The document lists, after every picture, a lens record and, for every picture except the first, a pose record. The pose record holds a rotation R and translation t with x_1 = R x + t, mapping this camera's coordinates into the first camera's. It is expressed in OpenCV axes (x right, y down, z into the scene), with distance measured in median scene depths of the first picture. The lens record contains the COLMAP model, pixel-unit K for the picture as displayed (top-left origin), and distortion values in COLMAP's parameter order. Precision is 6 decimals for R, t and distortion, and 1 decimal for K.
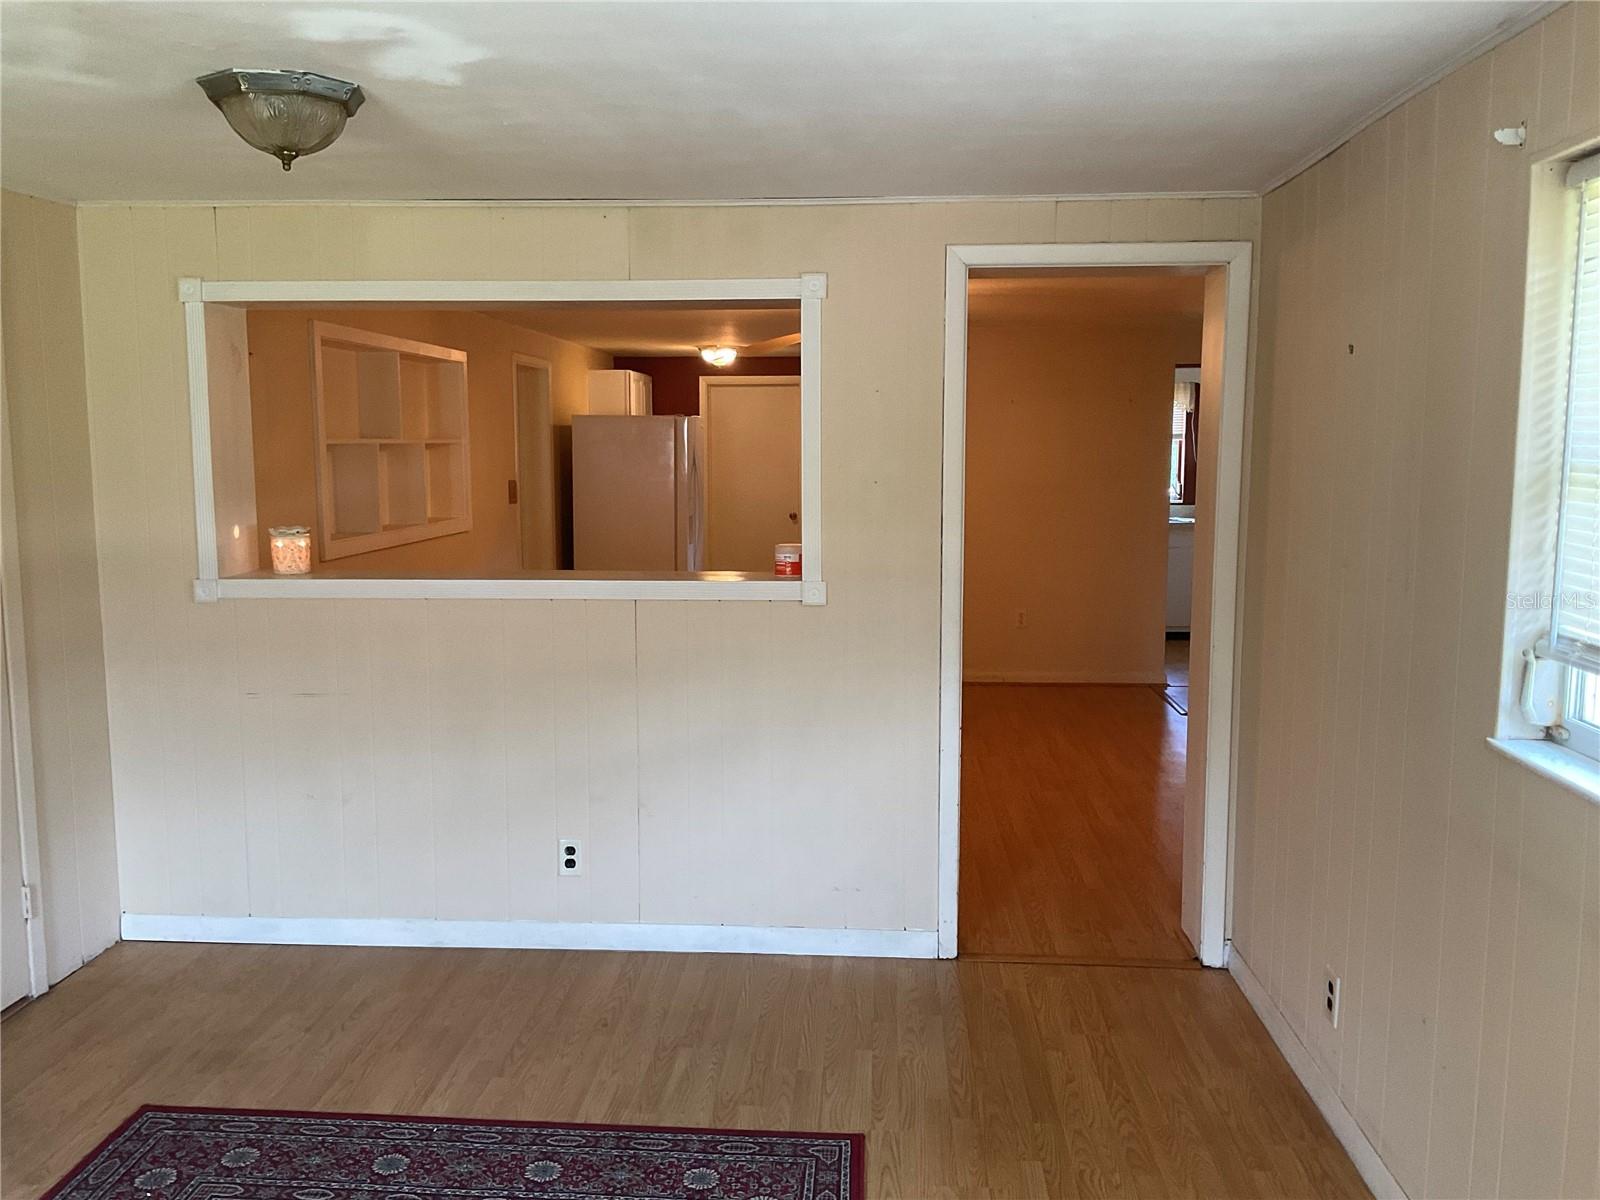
lens RADIAL K [[1324.5, 0, 800.0], [0, 1324.5, 600.0], [0, 0, 1]] dist [0.082725, -0.159836]
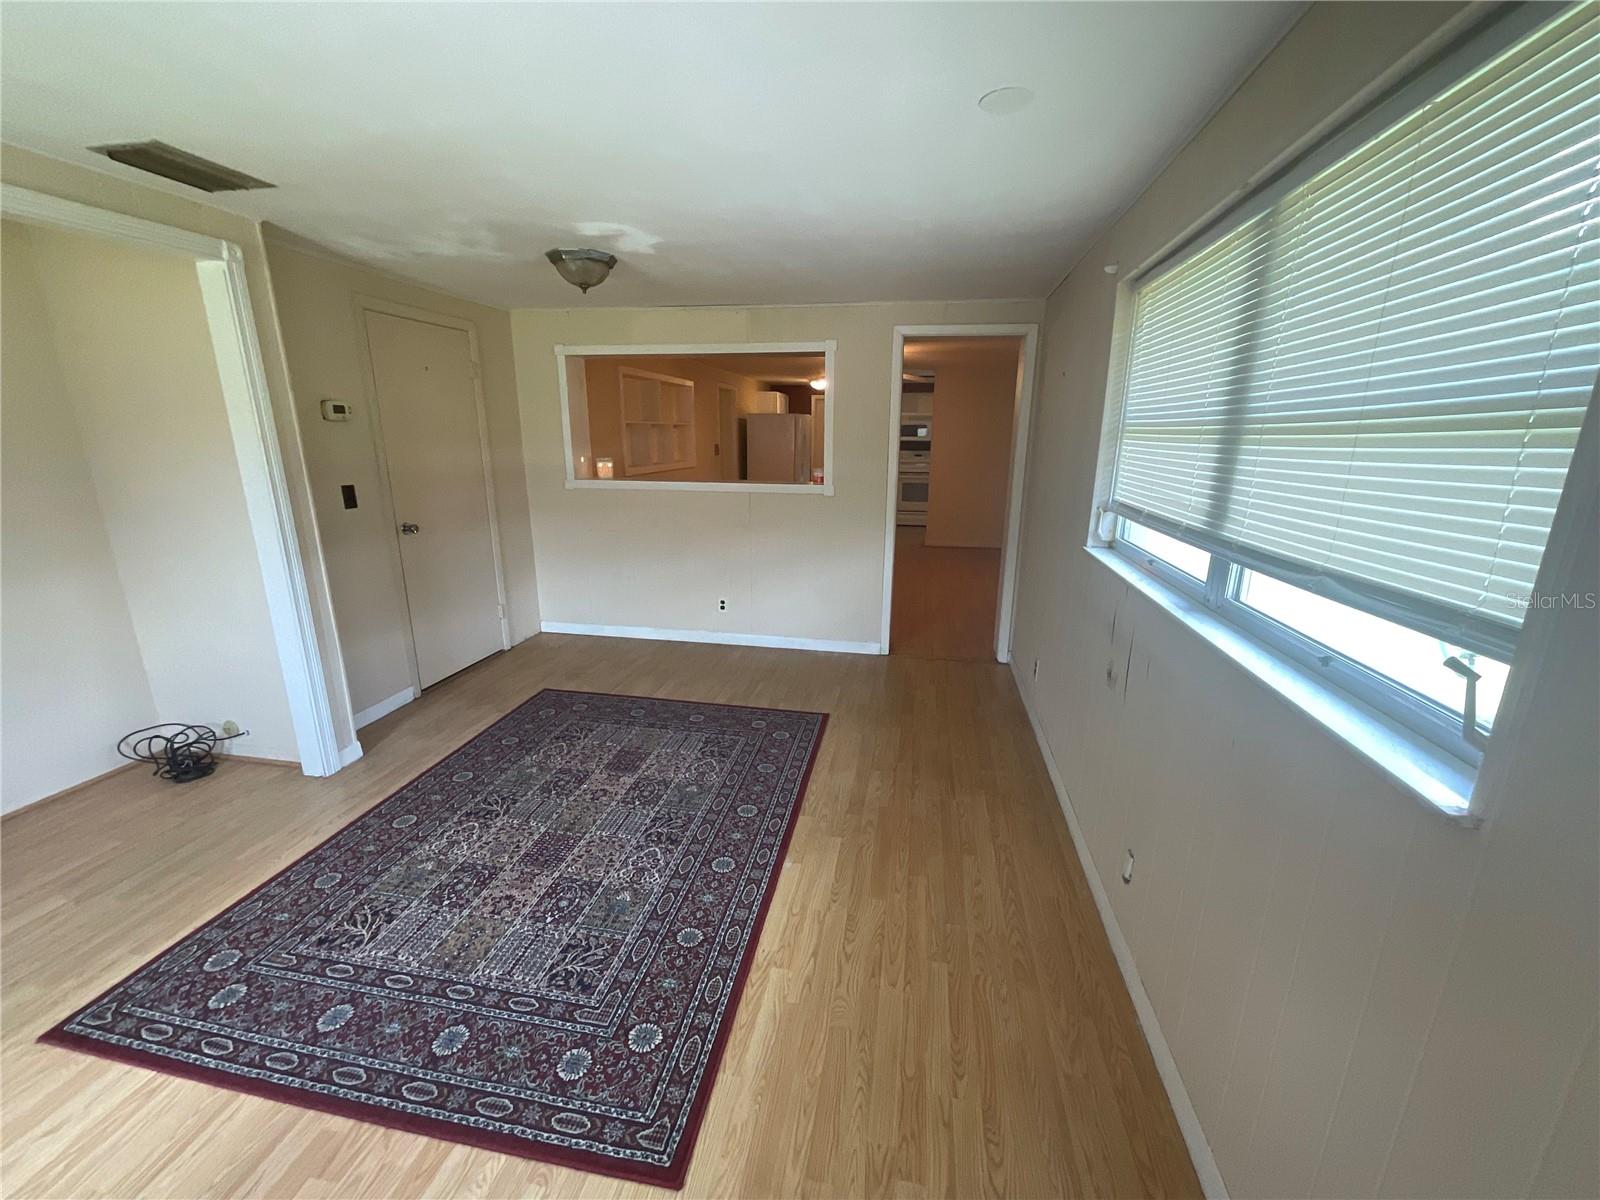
lens RADIAL K [[644.2, 0, 800.0], [0, 644.2, 600.0], [0, 0, 1]] dist [-0.000949, -0.000098]
pose [[0.993515, 0.037847, -0.107219, 0.085123], [-0.022851, 0.990198, 0.137791, 0.029324], [0.111383, -0.134447, 0.984641, -0.089653]]
